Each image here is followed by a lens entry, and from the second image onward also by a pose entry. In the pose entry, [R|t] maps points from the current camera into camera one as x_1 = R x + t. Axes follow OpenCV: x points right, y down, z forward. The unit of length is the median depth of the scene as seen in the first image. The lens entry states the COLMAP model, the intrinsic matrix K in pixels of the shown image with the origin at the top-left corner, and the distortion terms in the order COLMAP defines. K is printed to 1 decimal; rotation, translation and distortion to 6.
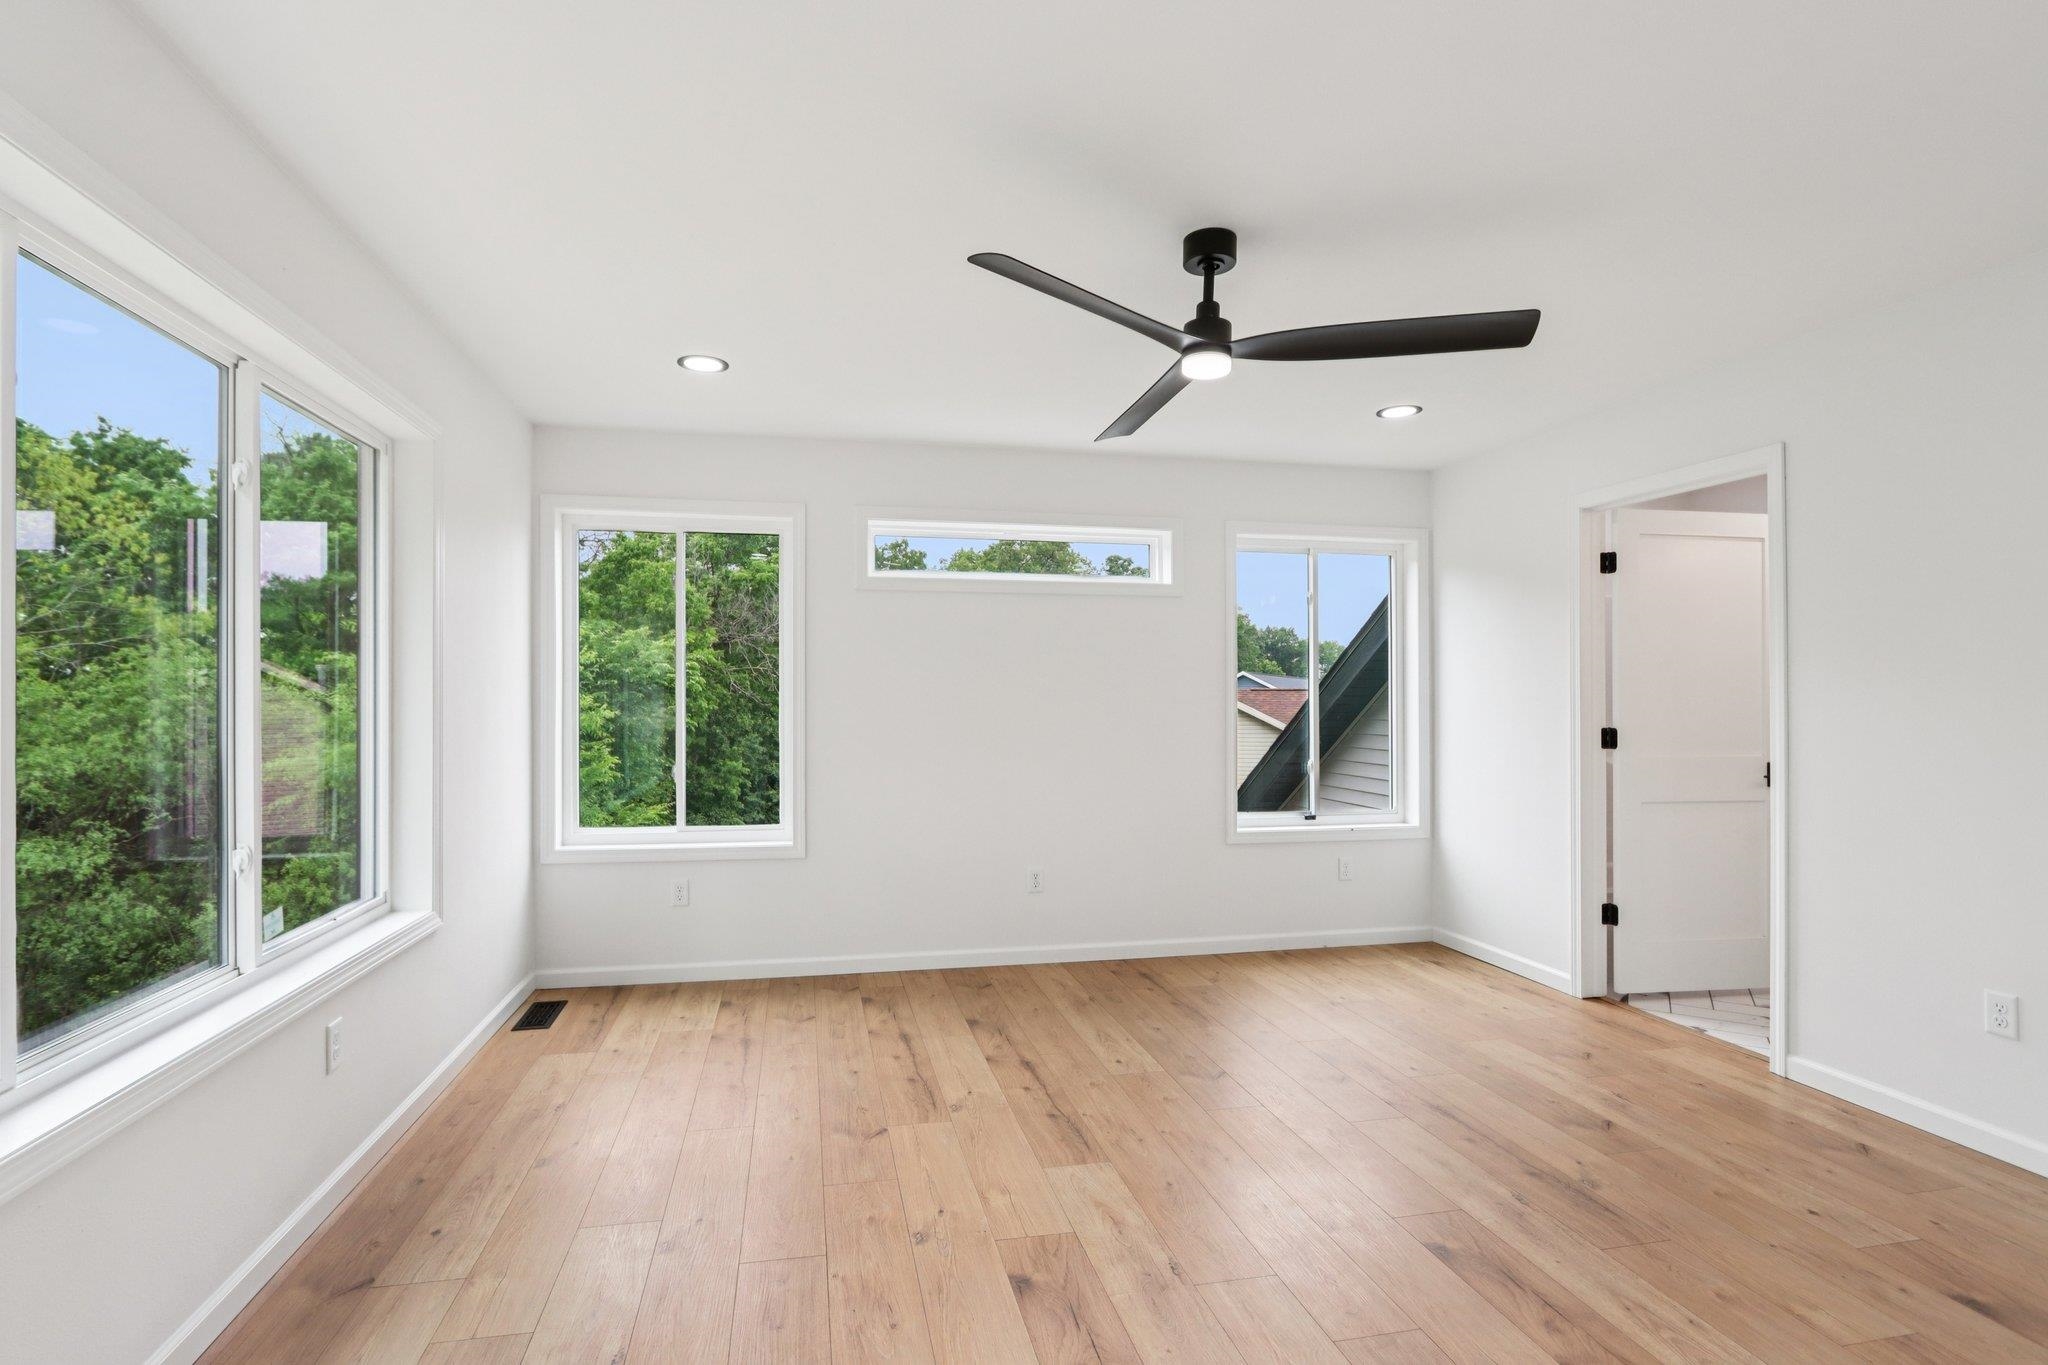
lens RADIAL K [[981.0, 0, 987.2], [0, 981.0, 690.5], [0, 0, 1]] dist [0.001548, 0.000475]
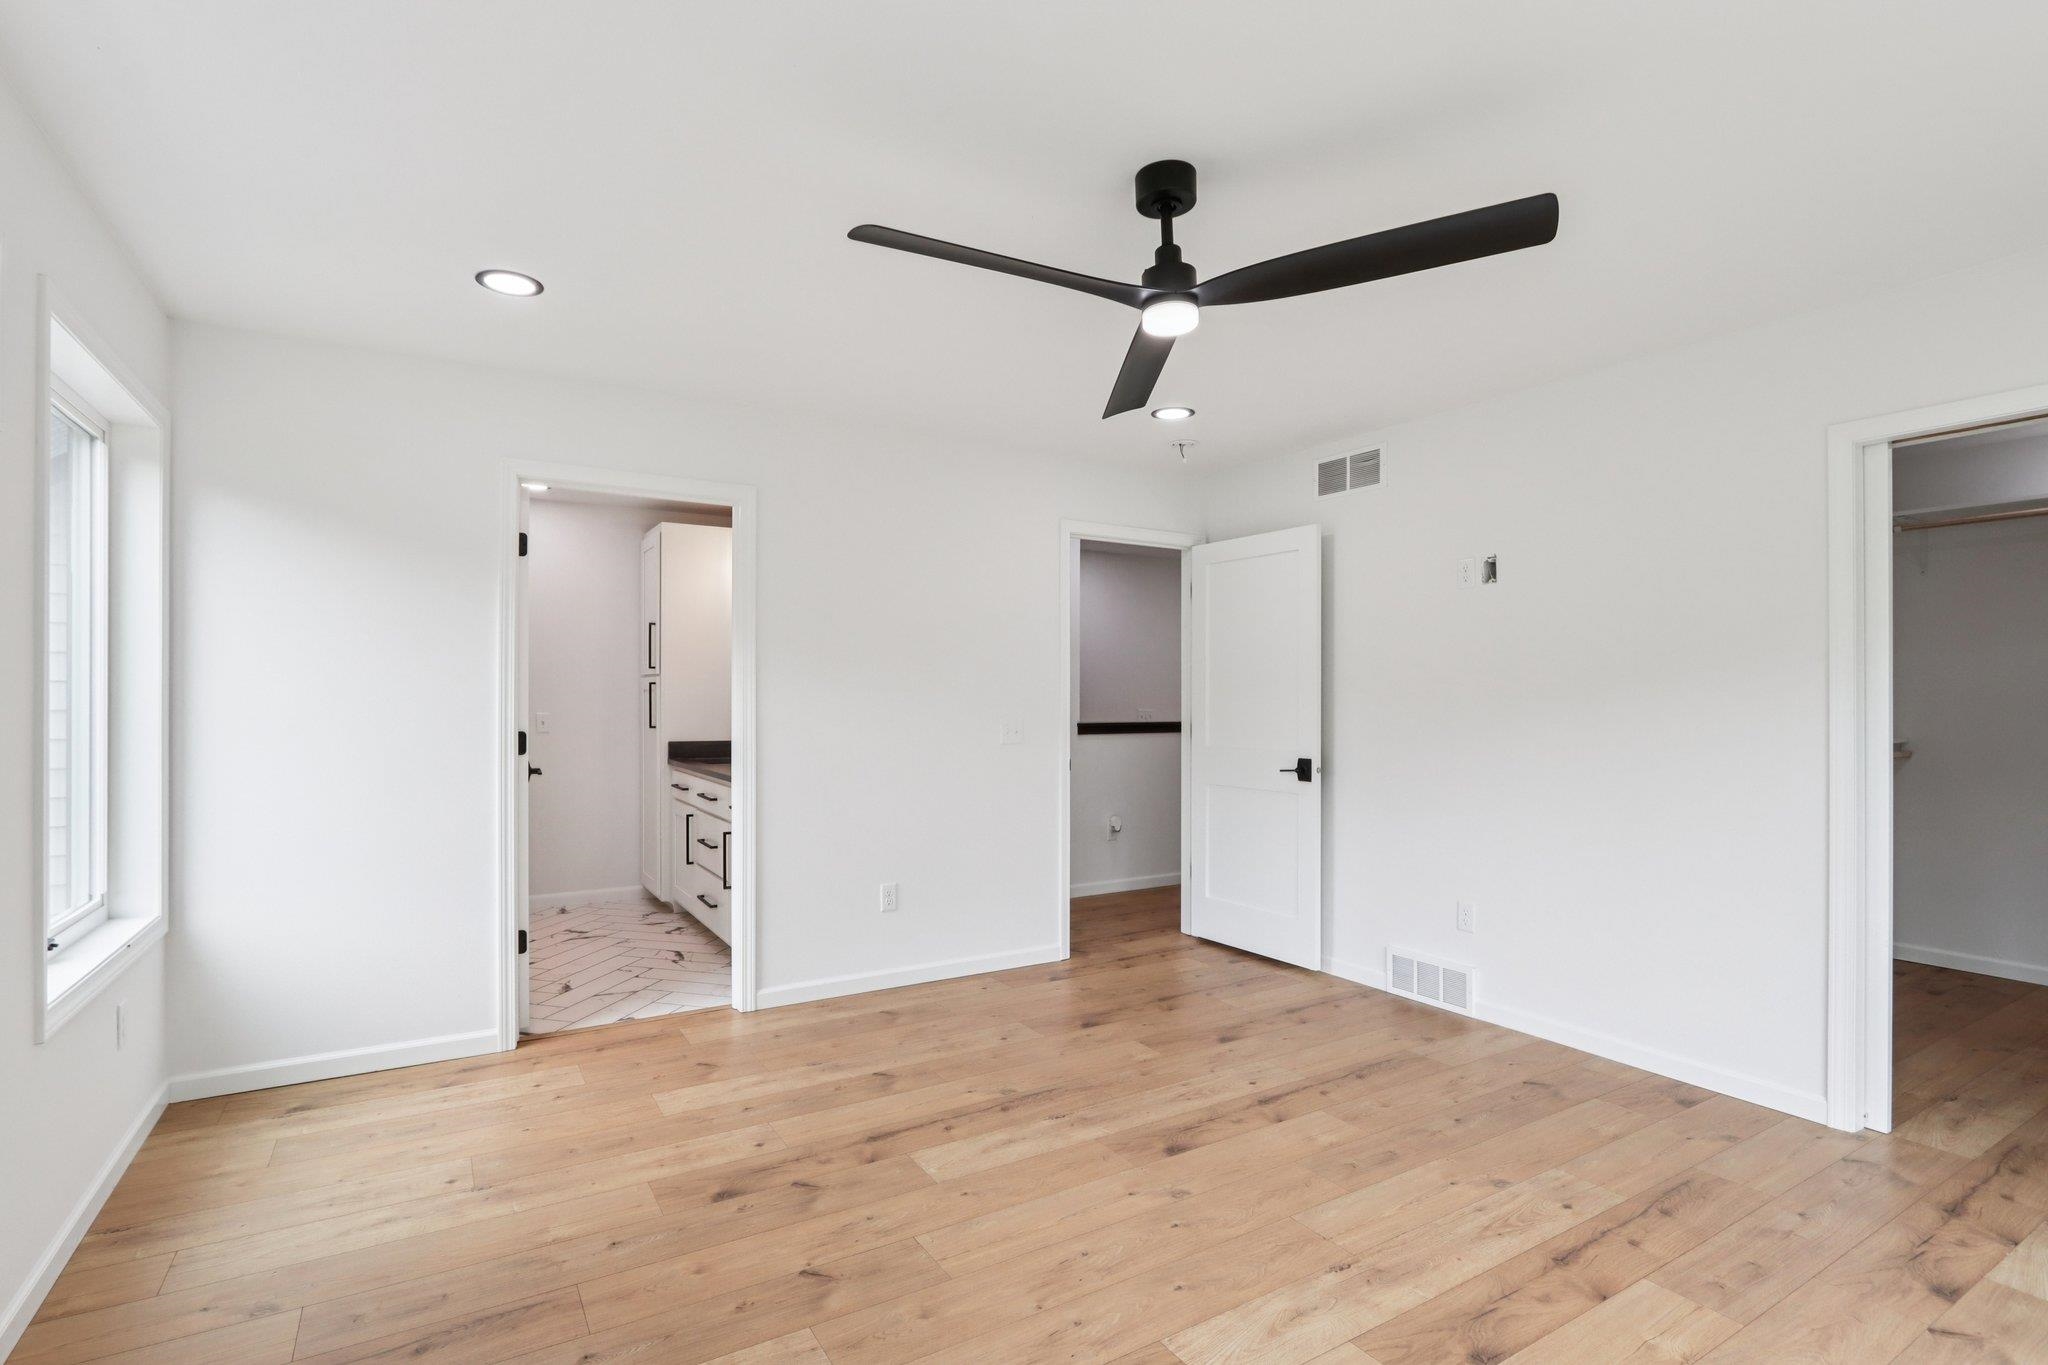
lens RADIAL K [[963.7, 0, 1006.2], [0, 963.7, 694.9], [0, 0, 1]] dist [-0.016972, 0.000755]
pose [[-0.334090, 0.001481, 0.942540, -0.501995], [-0.007491, 0.999963, -0.004226, 0.007231], [-0.942512, -0.008473, -0.334066, 1.343865]]
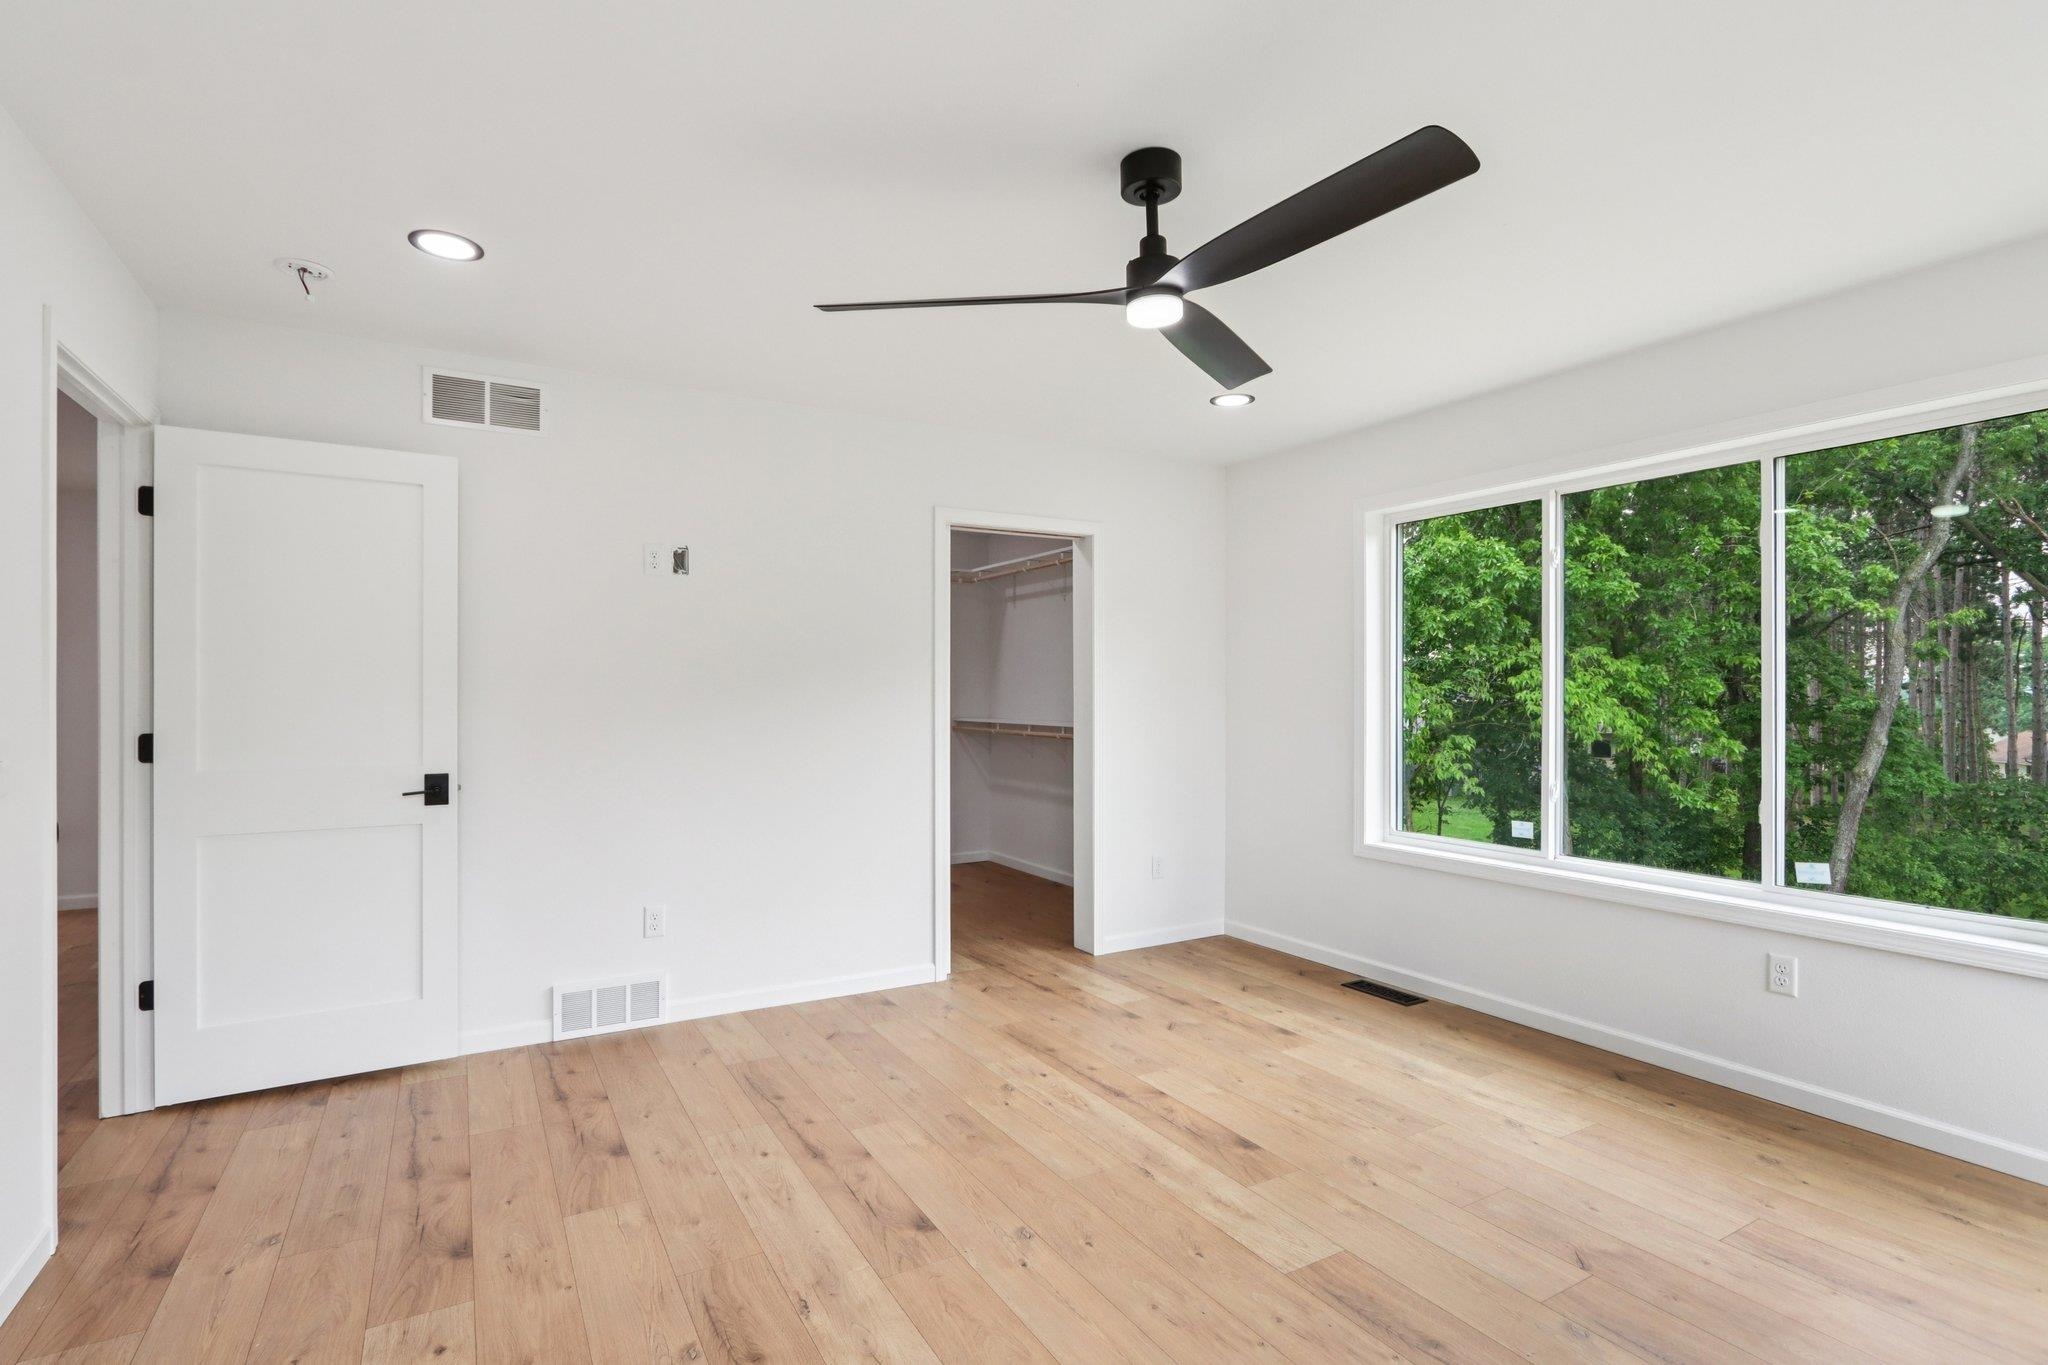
lens RADIAL K [[981.0, 0, 987.2], [0, 981.0, 690.5], [0, 0, 1]] dist [0.001548, 0.000475]
pose [[-0.953476, -0.001638, -0.301463, 0.595266], [0.001103, 0.999960, -0.008923, 0.012852], [0.301465, -0.008840, -0.953436, 1.688282]]
